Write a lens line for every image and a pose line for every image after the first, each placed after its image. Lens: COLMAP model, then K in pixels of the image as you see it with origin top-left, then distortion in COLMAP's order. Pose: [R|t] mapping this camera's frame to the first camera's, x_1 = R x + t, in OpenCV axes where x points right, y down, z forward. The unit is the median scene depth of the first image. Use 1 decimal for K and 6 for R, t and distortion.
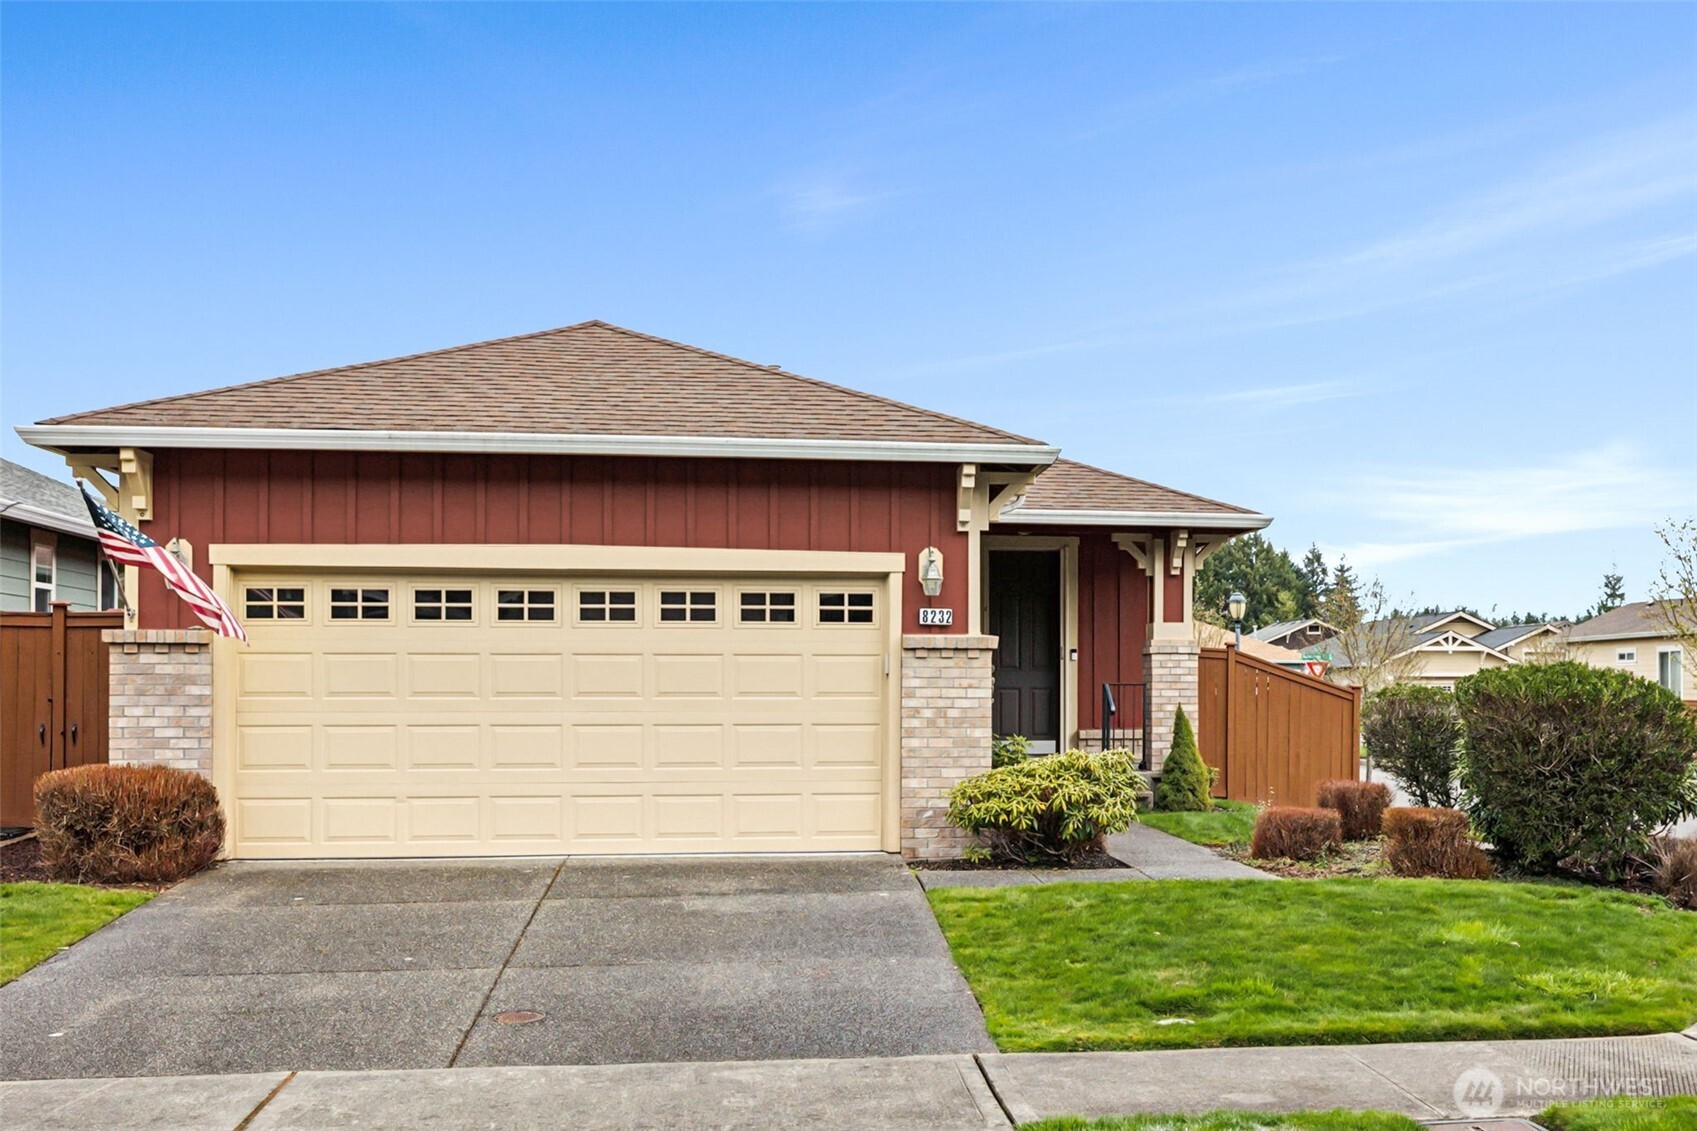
lens RADIAL K [[1850.8, 0, 1034.4], [0, 1850.8, 677.1], [0, 0, 1]] dist [0.011780, 0.013767]
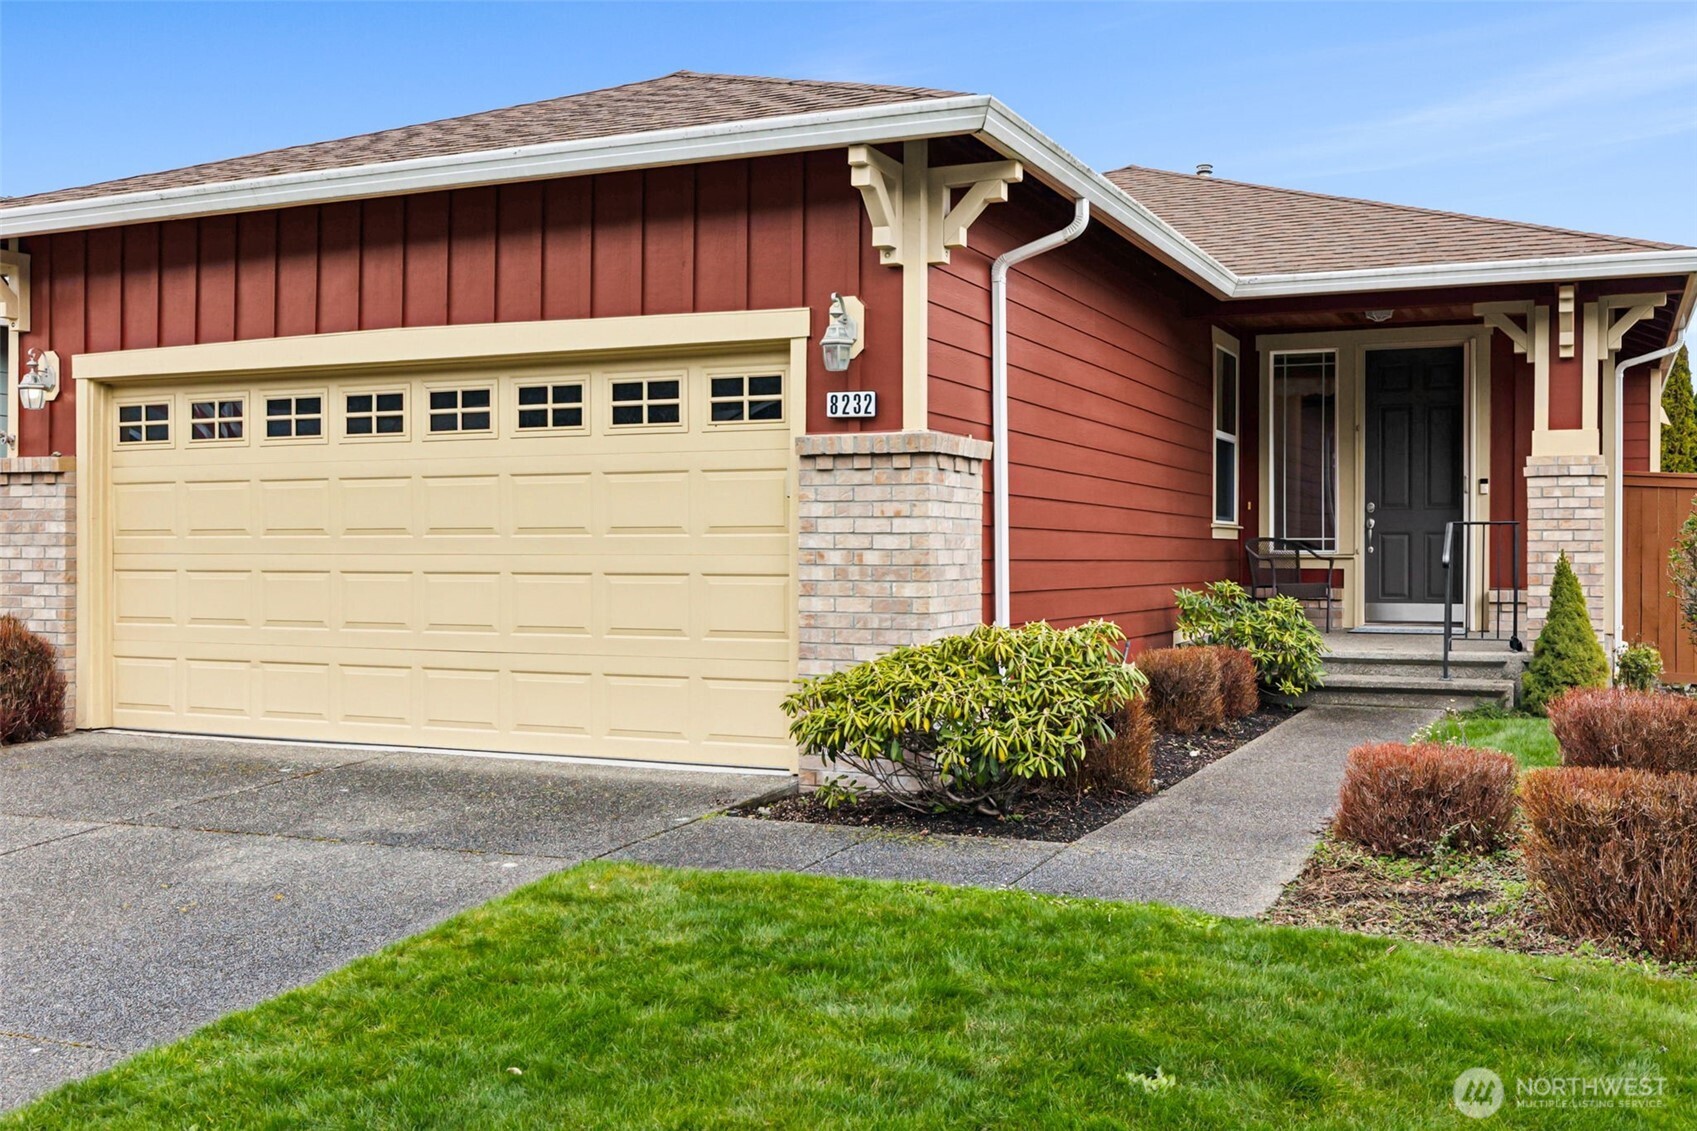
lens RADIAL K [[1609.5, 0, 879.8], [0, 1609.5, 537.4], [0, 0, 1]] dist [0.011825, 0.006199]
pose [[0.851147, -0.004078, -0.524911, 0.231901], [0.003465, 0.999992, -0.002150, 0.013128], [0.524916, 0.000011, 0.851154, 0.516728]]
